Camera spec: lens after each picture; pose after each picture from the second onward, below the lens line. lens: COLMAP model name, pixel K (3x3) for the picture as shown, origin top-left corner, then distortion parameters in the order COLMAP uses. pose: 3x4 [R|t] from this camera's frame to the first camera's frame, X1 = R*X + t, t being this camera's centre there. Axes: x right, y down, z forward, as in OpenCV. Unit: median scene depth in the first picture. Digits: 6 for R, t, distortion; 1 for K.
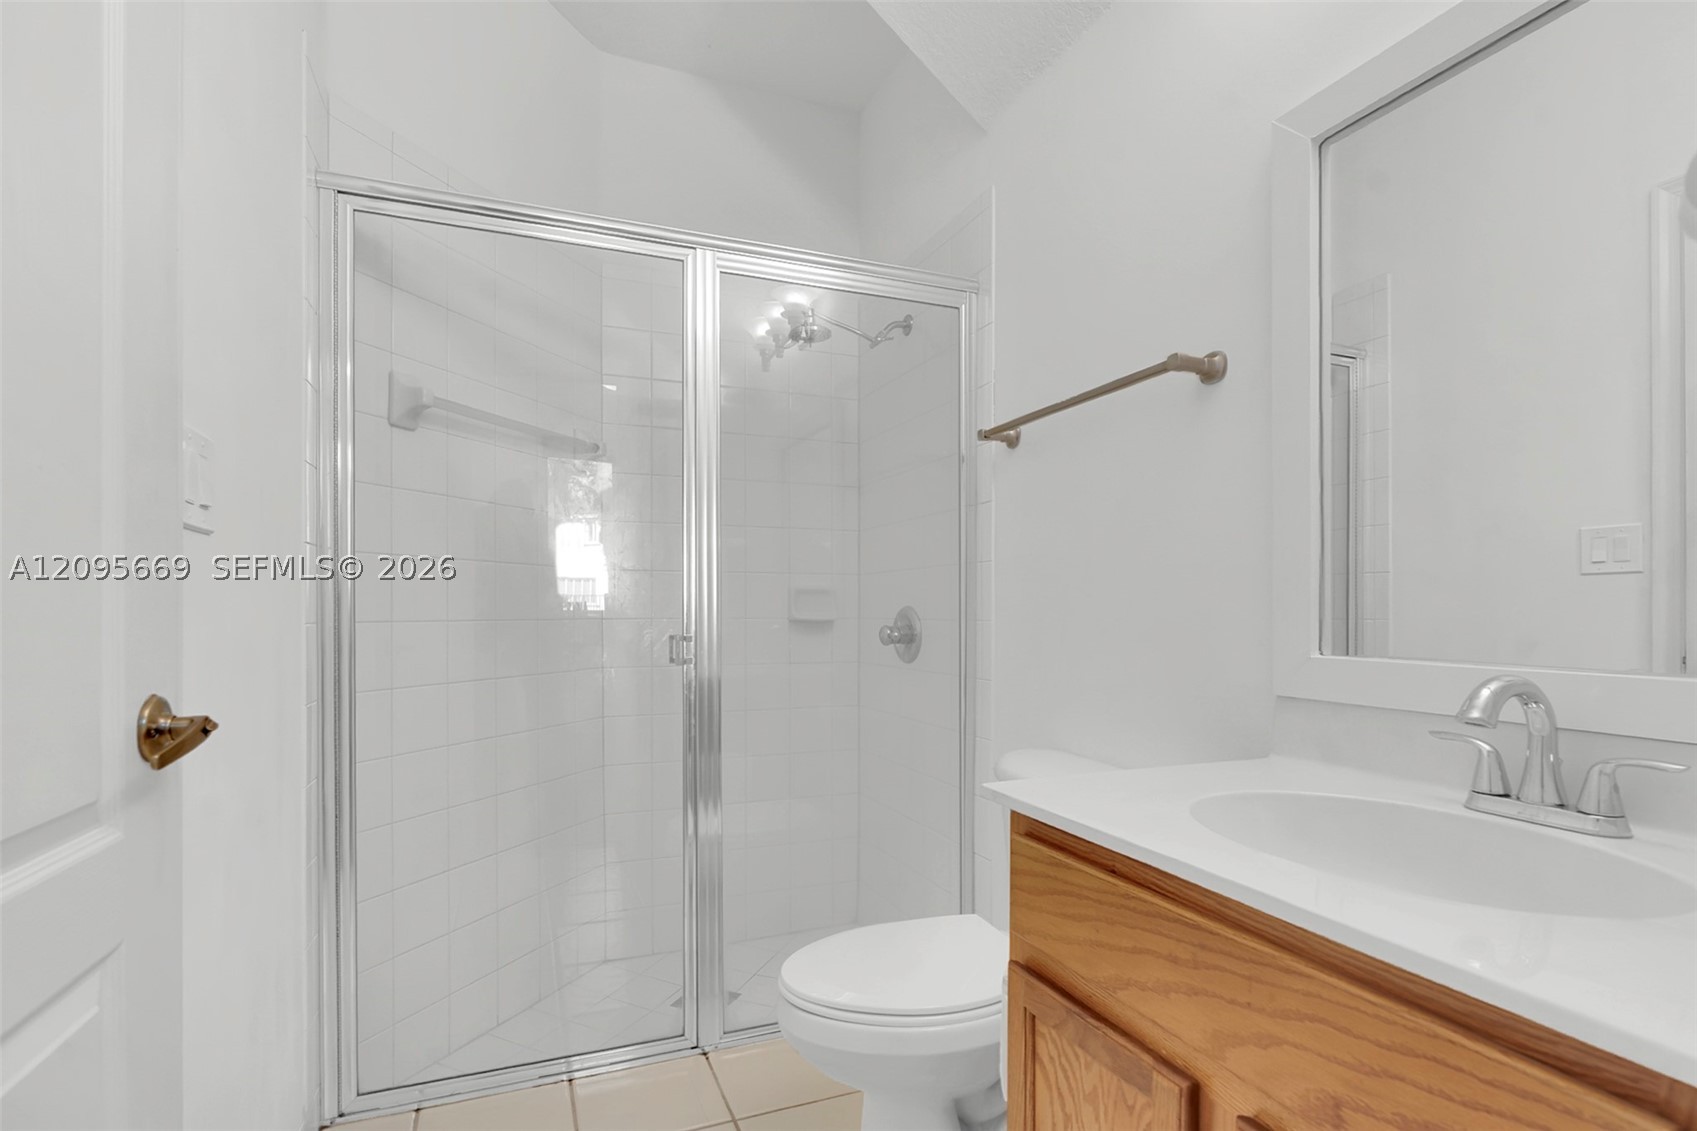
lens RADIAL K [[811.2, 0, 844.0], [0, 811.2, 622.5], [0, 0, 1]] dist [-0.006059, -0.000348]
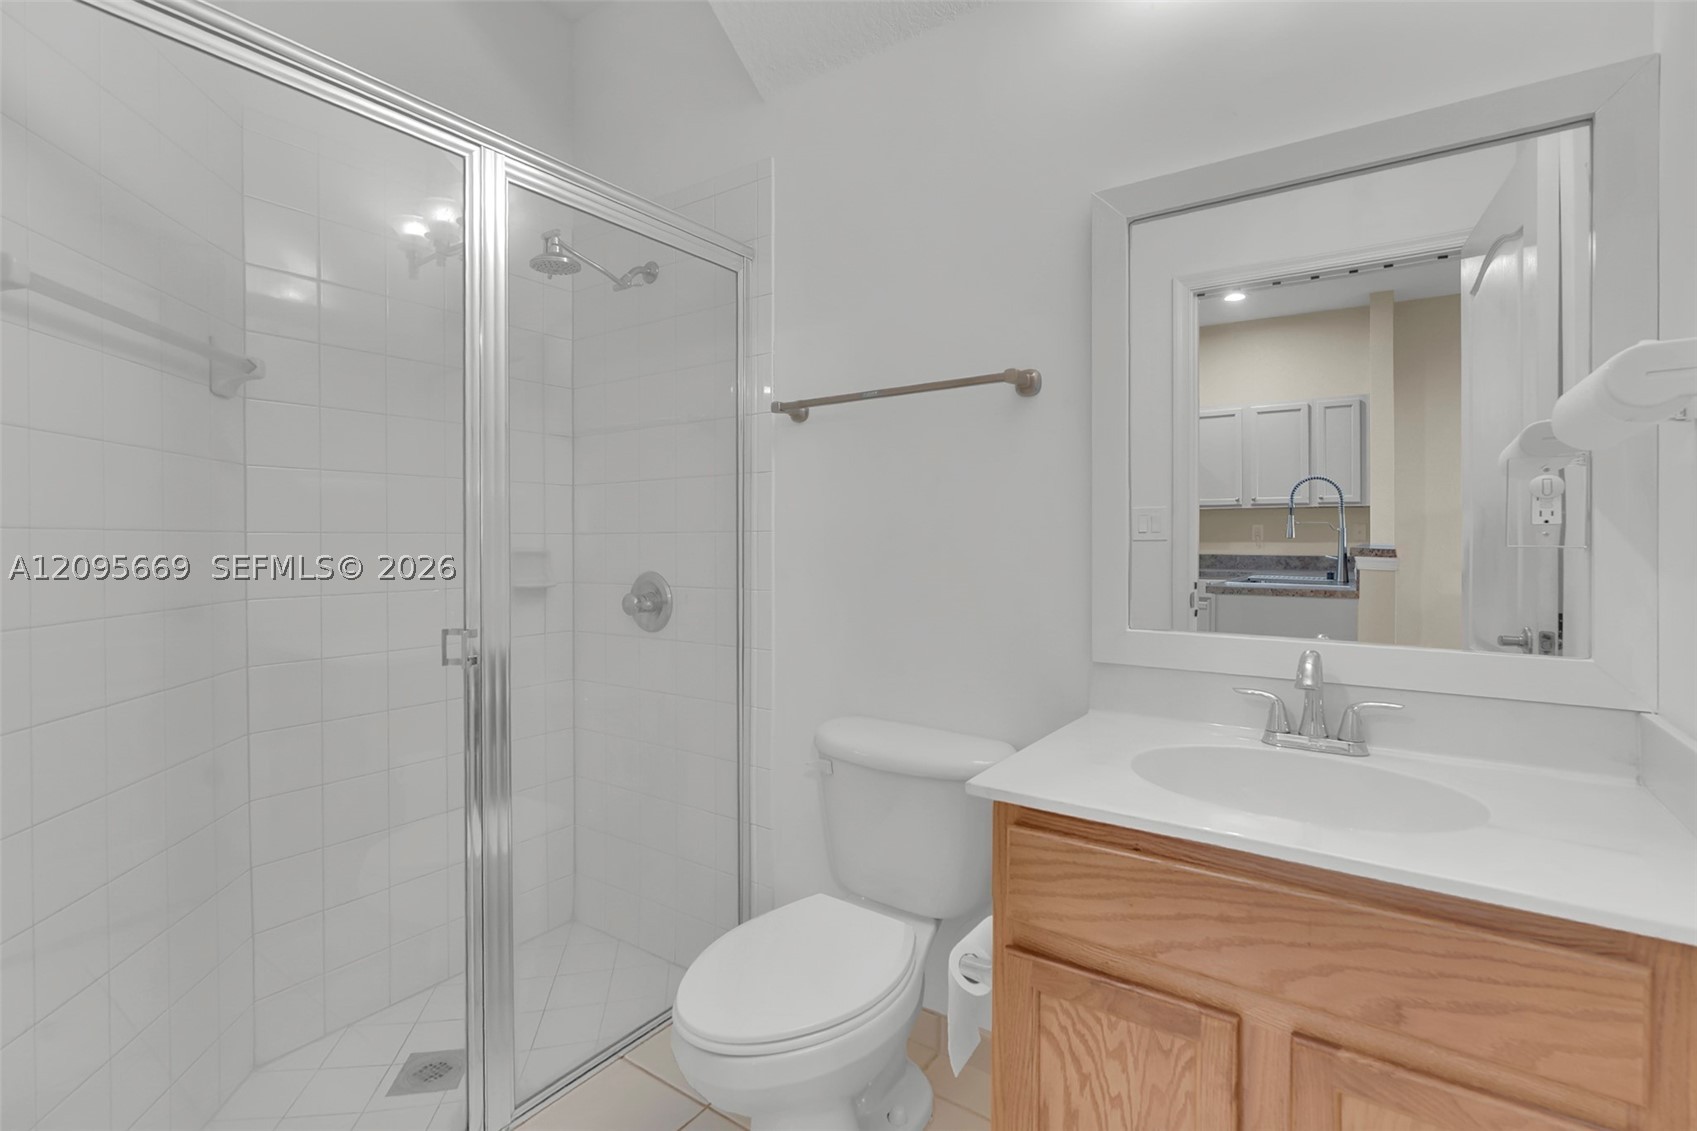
lens RADIAL K [[785.7, 0, 849.2], [0, 785.7, 551.9], [0, 0, 1]] dist [-0.009880, 0.000729]
pose [[0.835601, -0.008291, 0.549275, -0.625837], [0.007350, 0.999965, 0.003913, -0.122000], [-0.549288, 0.000767, 0.835633, 0.310561]]
